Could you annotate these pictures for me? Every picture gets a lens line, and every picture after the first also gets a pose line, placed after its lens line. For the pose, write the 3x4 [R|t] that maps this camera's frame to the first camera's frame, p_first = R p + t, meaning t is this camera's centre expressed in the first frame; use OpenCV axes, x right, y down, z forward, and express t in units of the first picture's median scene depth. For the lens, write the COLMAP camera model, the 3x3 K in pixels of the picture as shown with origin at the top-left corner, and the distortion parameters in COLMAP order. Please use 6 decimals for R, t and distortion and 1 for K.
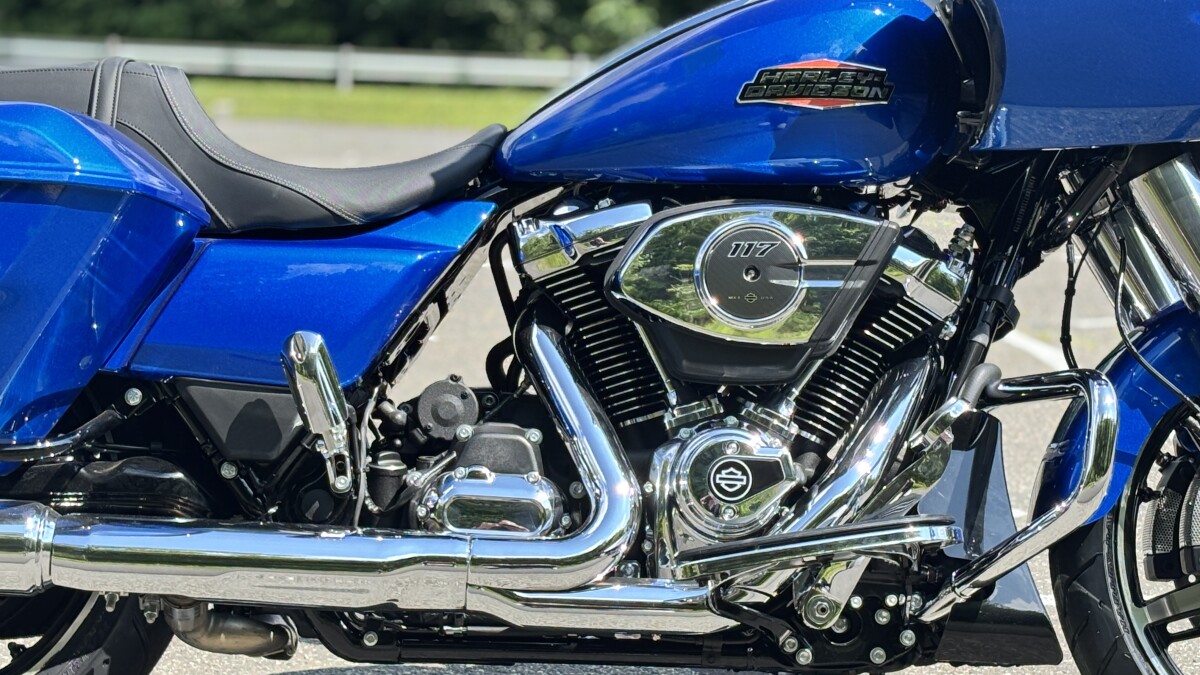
lens RADIAL K [[2815.4, 0, 603.6], [0, 2815.4, 318.6], [0, 0, 1]] dist [0.172128, 0.129834]
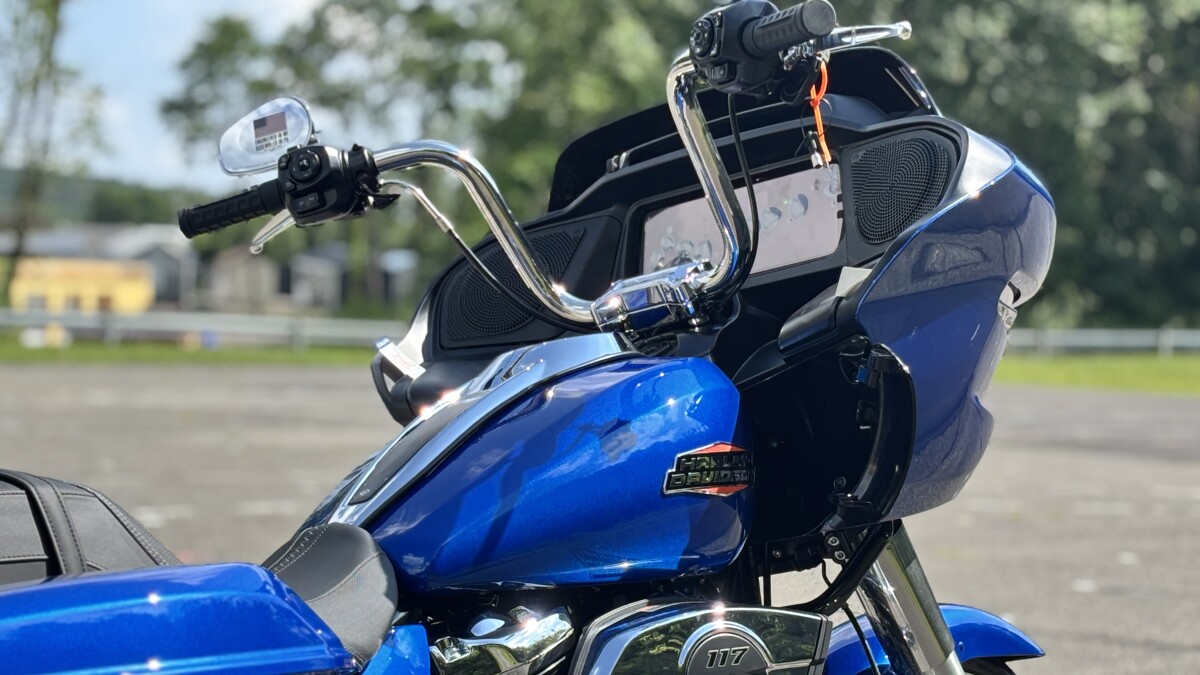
lens RADIAL K [[2815.4, 0, 603.6], [0, 2815.4, 318.6], [0, 0, 1]] dist [0.172128, 0.129834]
pose [[0.647259, -0.004017, 0.762259, -0.660019], [0.049575, 0.998091, -0.036836, -0.101499], [-0.760656, 0.061632, 0.646223, 0.440045]]
